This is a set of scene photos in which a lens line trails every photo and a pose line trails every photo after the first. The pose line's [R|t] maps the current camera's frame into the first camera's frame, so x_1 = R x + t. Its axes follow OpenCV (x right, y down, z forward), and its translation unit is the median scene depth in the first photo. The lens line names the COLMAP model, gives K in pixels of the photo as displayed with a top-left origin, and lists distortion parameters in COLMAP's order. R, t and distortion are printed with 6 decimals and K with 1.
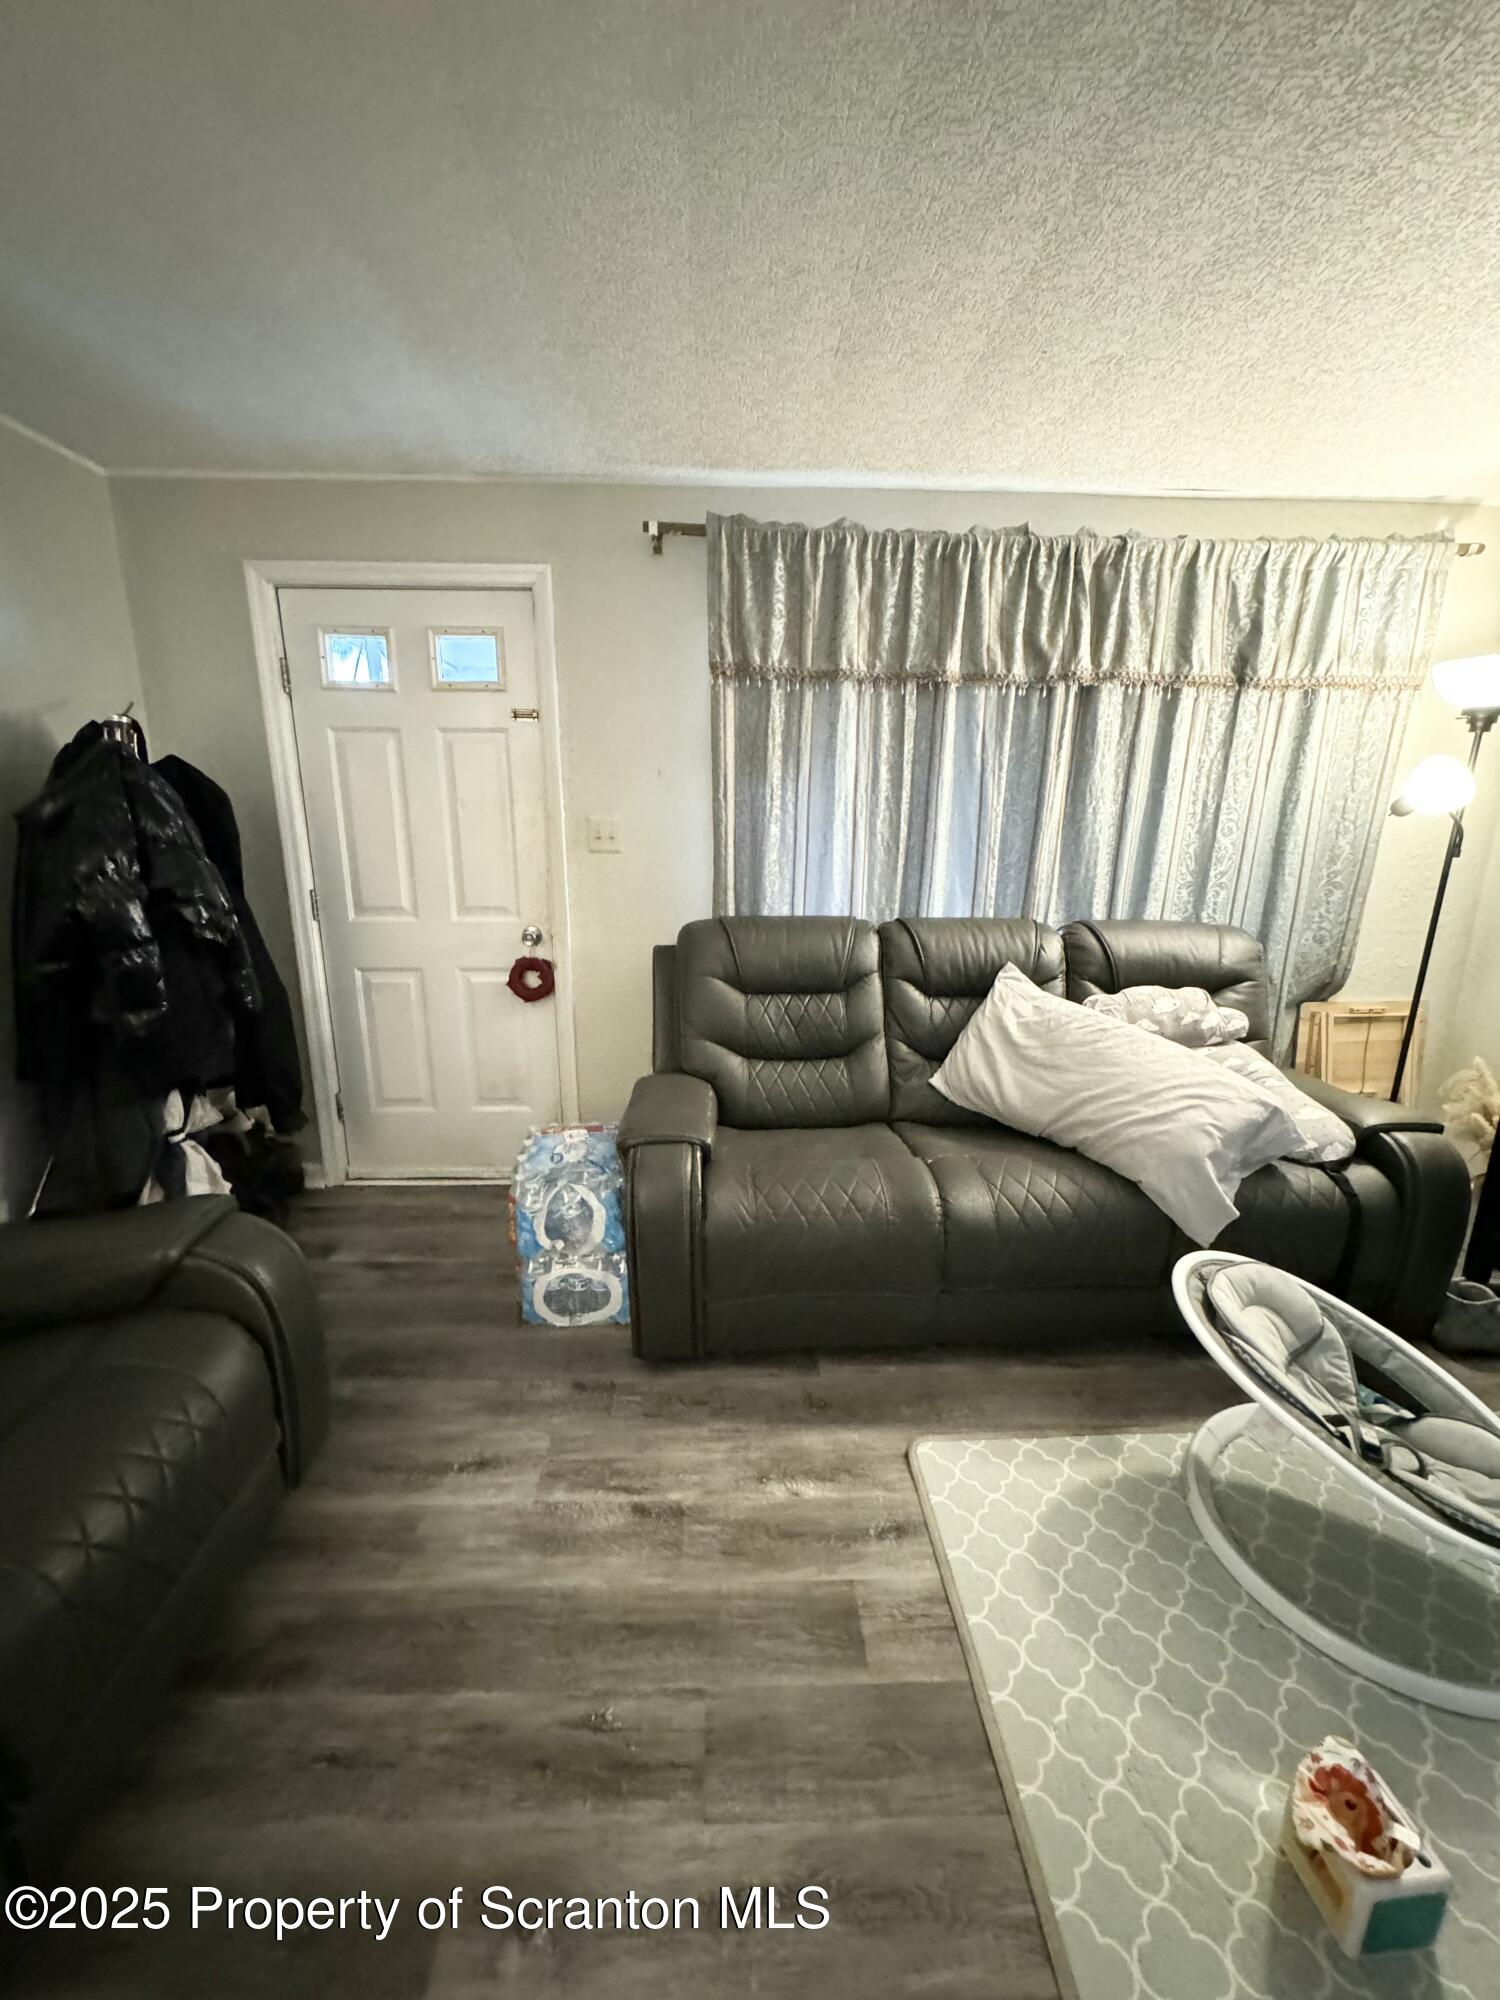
lens RADIAL K [[800.1, 0, 746.9], [0, 800.1, 1000.6], [0, 0, 1]] dist [0.000345, -0.000381]
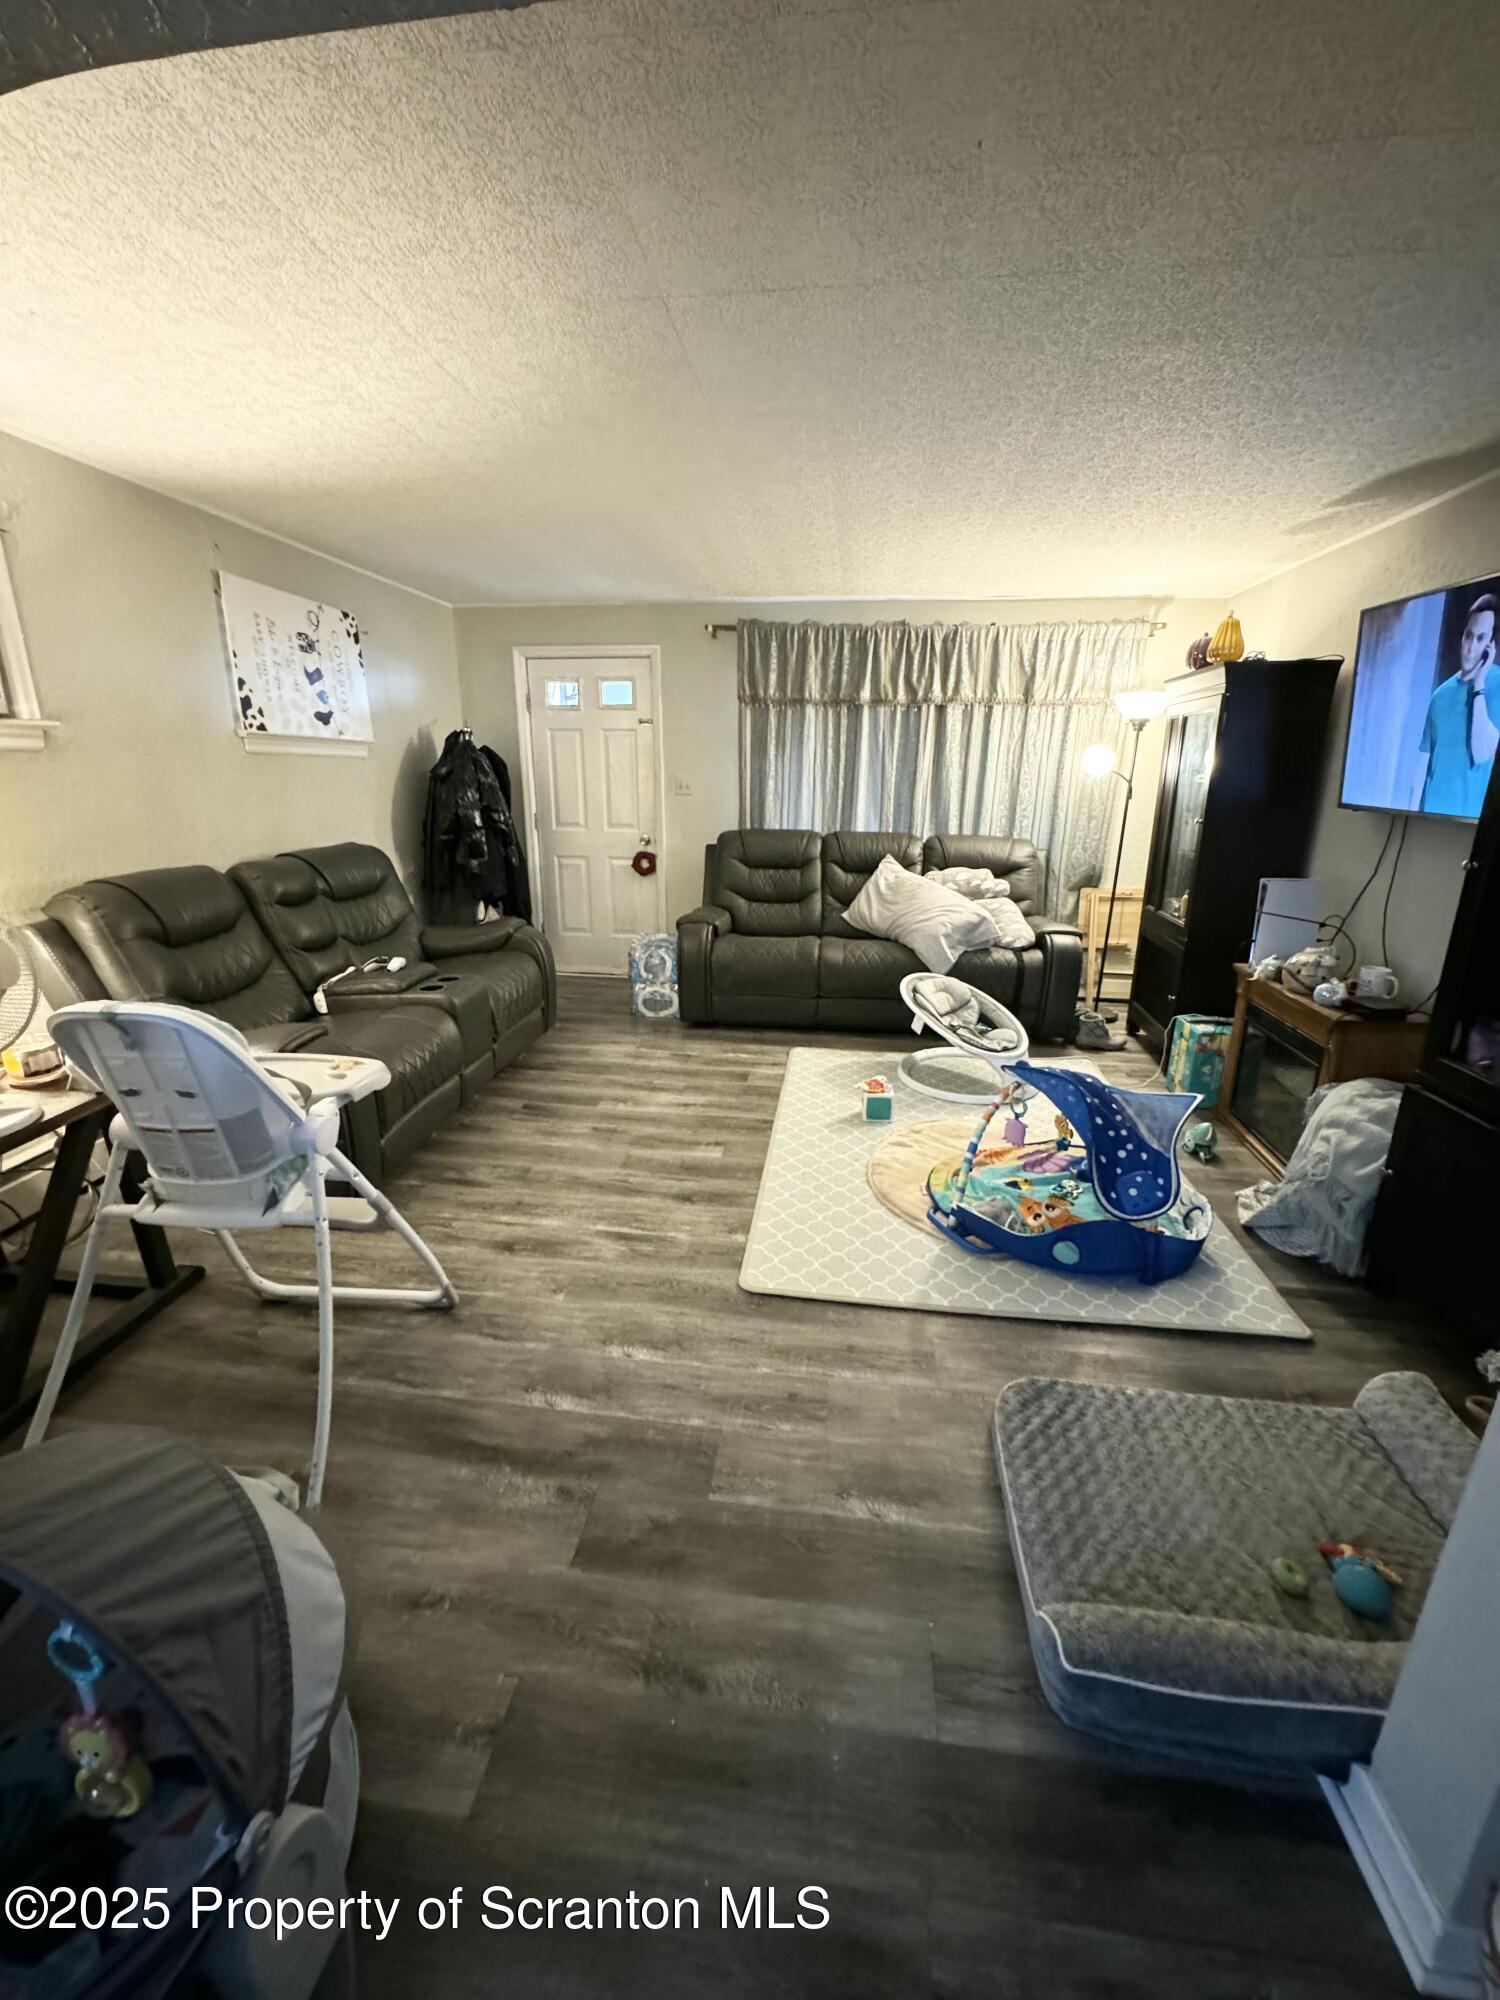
lens RADIAL K [[800.1, 0, 752.5], [0, 800.1, 1002.5], [0, 0, 1]] dist [0.000345, -0.000381]
pose [[0.988290, 0.046213, -0.145423, 0.304058], [-0.039920, 0.998148, 0.045899, 0.228964], [0.147275, -0.039556, 0.988304, -0.935103]]
